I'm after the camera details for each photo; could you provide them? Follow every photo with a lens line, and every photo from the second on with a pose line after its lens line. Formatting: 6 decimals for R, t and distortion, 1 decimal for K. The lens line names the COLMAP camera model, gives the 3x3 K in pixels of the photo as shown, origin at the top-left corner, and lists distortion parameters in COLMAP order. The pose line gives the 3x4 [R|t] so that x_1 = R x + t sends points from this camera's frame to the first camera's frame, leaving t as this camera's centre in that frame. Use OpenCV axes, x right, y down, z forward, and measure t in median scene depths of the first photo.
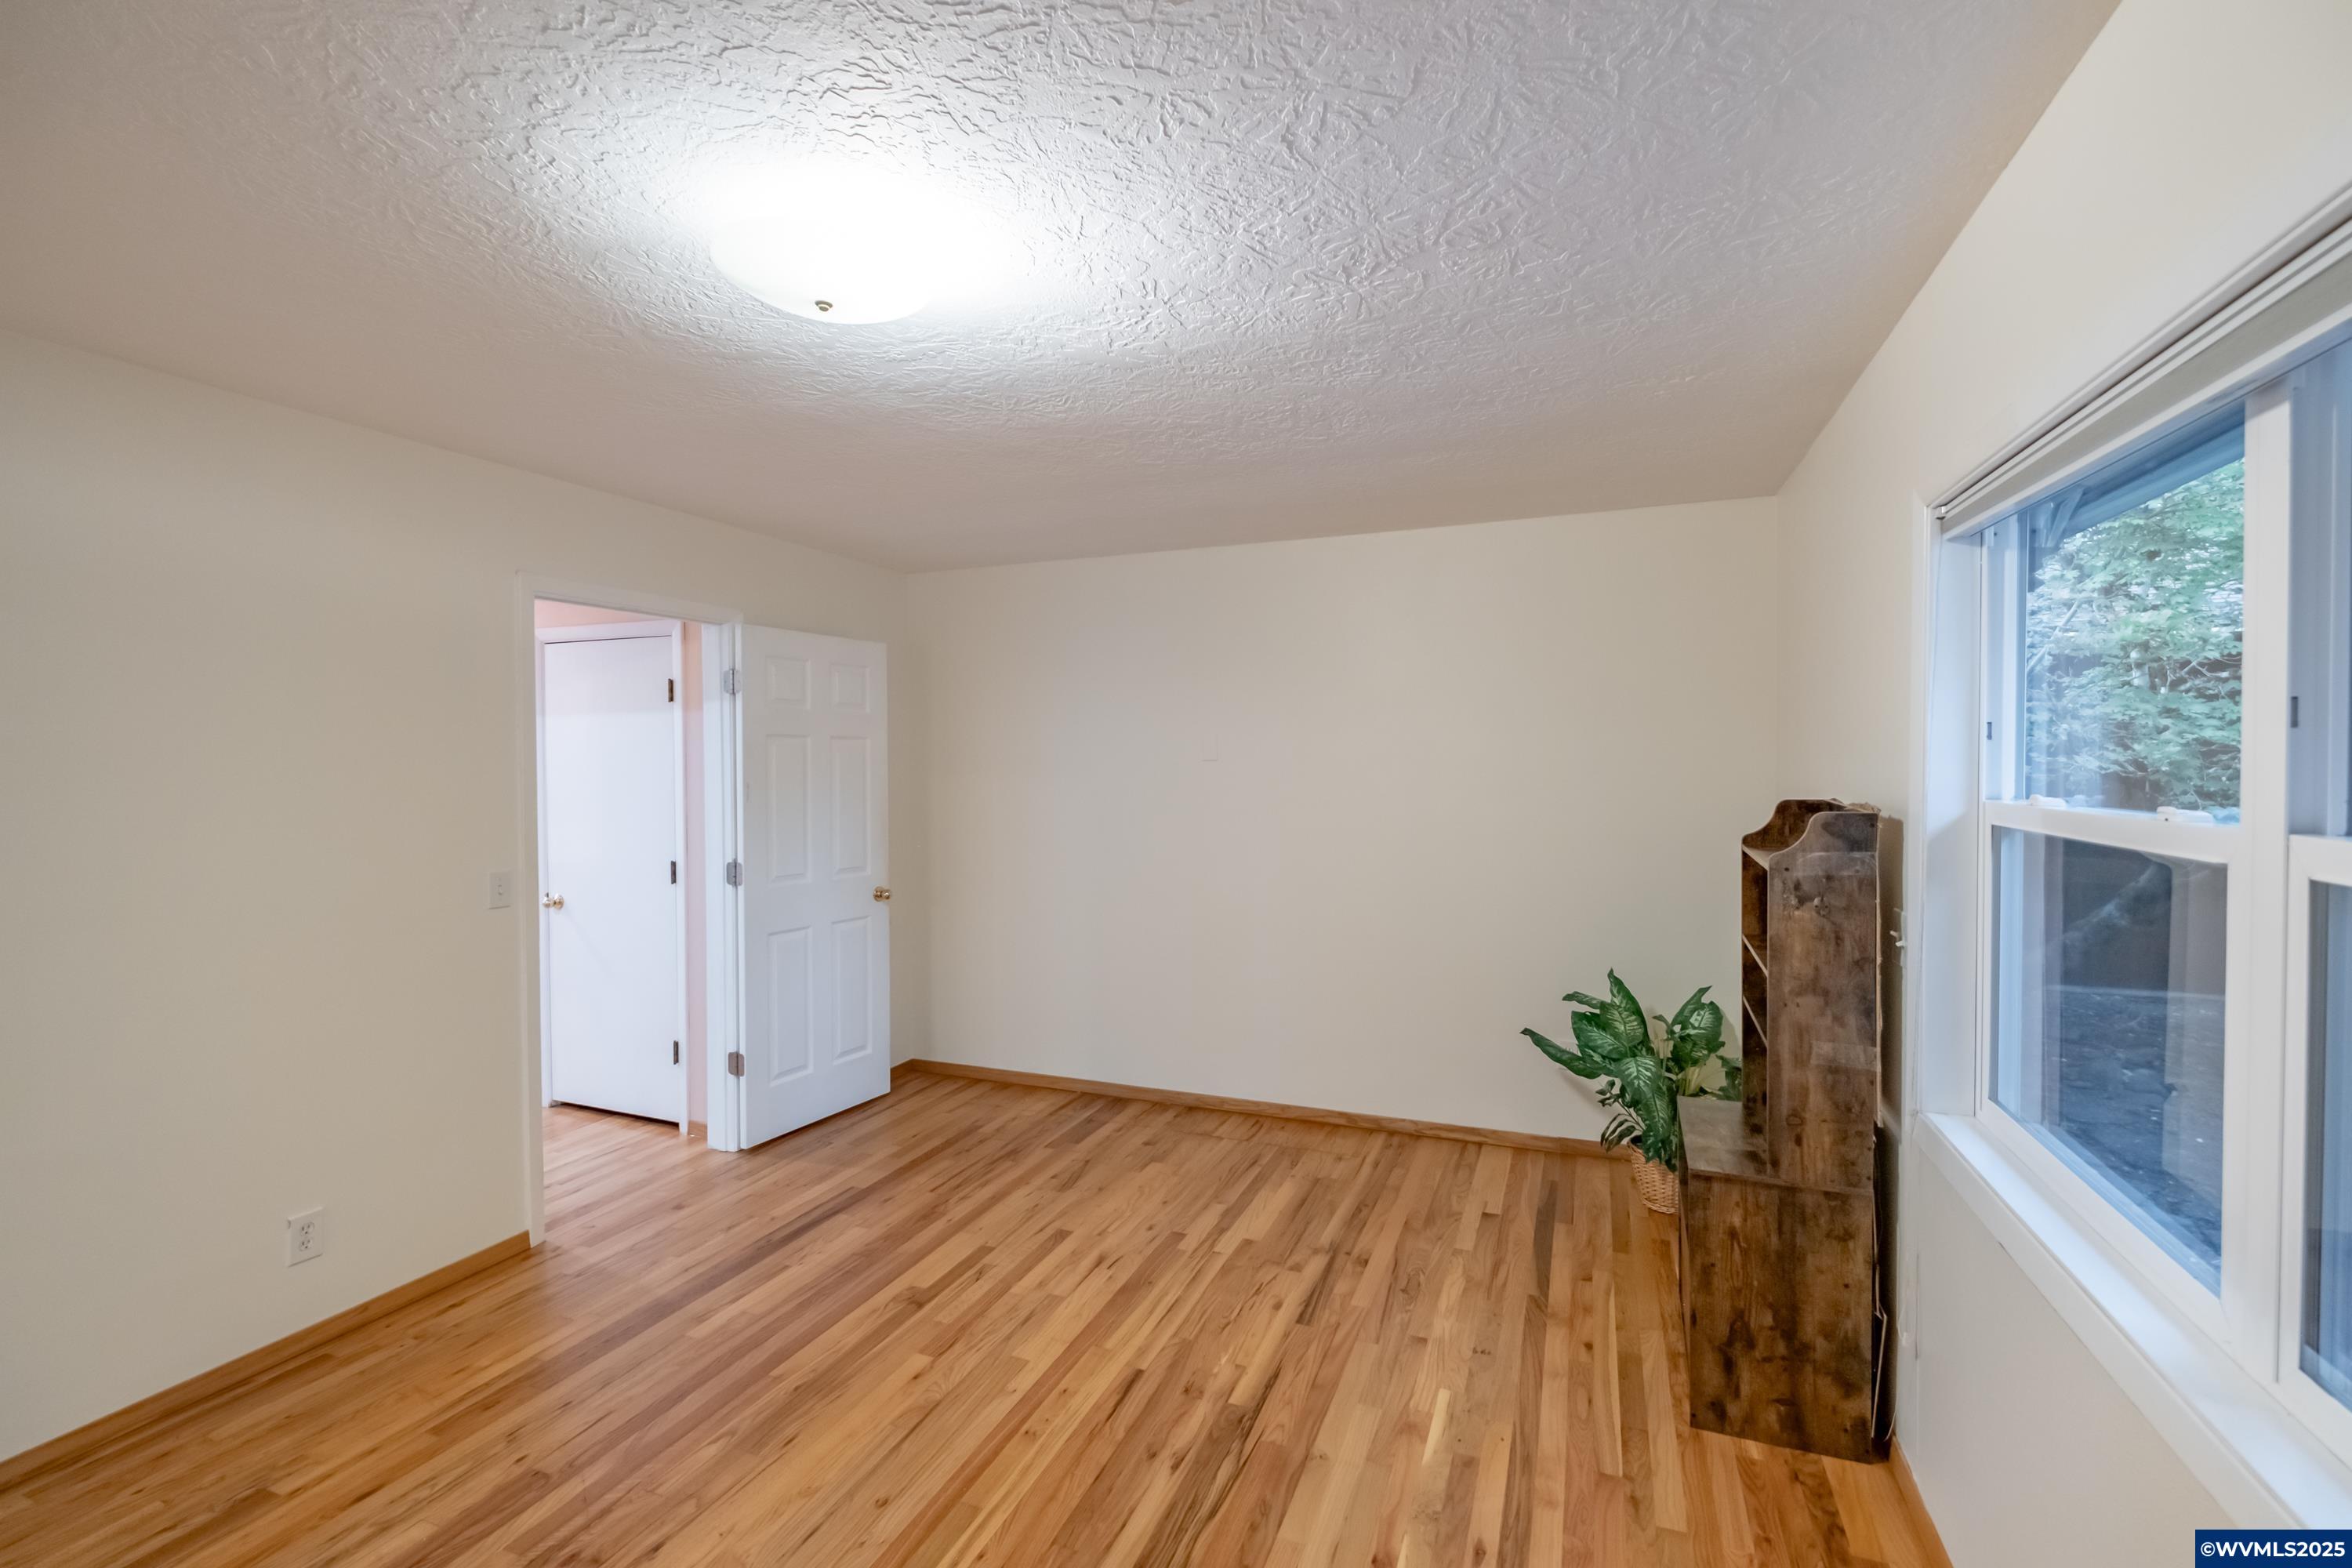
lens RADIAL K [[1024.2, 0, 1175.5], [0, 1024.2, 781.4], [0, 0, 1]] dist [0.001028, 0.000144]
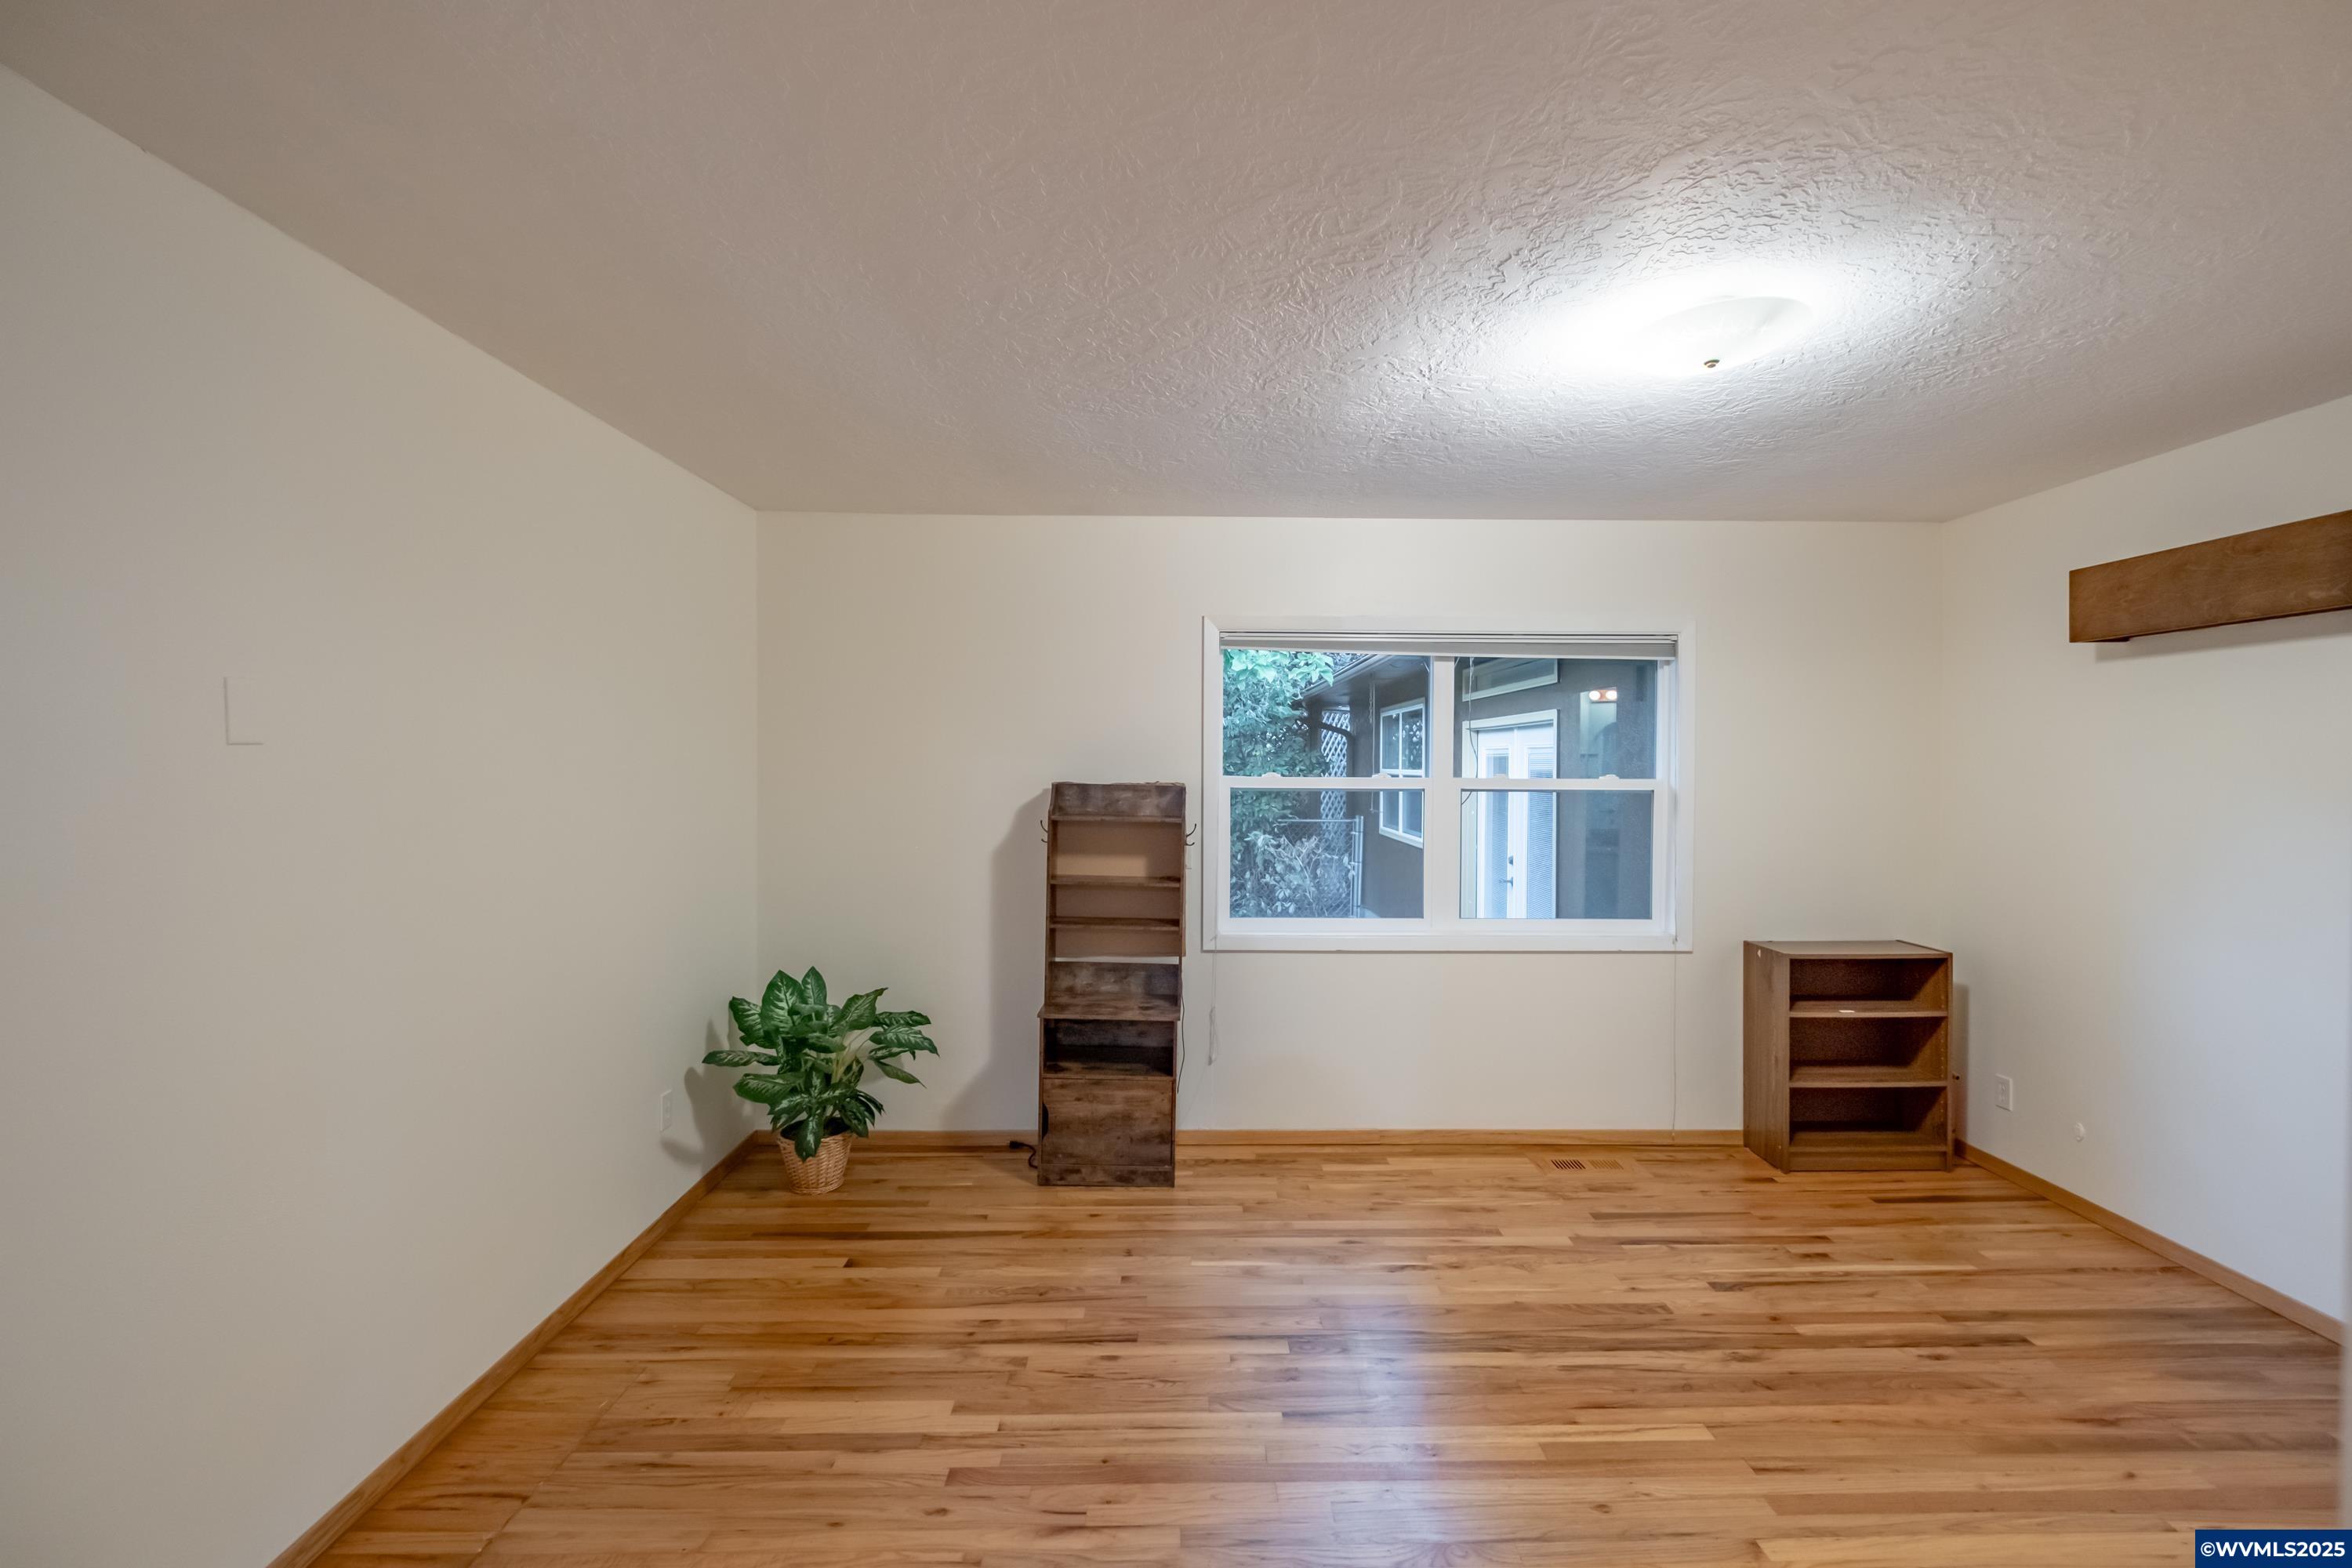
lens RADIAL K [[1024.2, 0, 1177.4], [0, 1024.2, 770.0], [0, 0, 1]] dist [0.001028, 0.000144]
pose [[-0.384586, -0.005828, 0.923071, -0.712092], [0.017193, 0.999761, 0.013475, -0.023125], [-0.922929, 0.021053, -0.384395, 1.194580]]
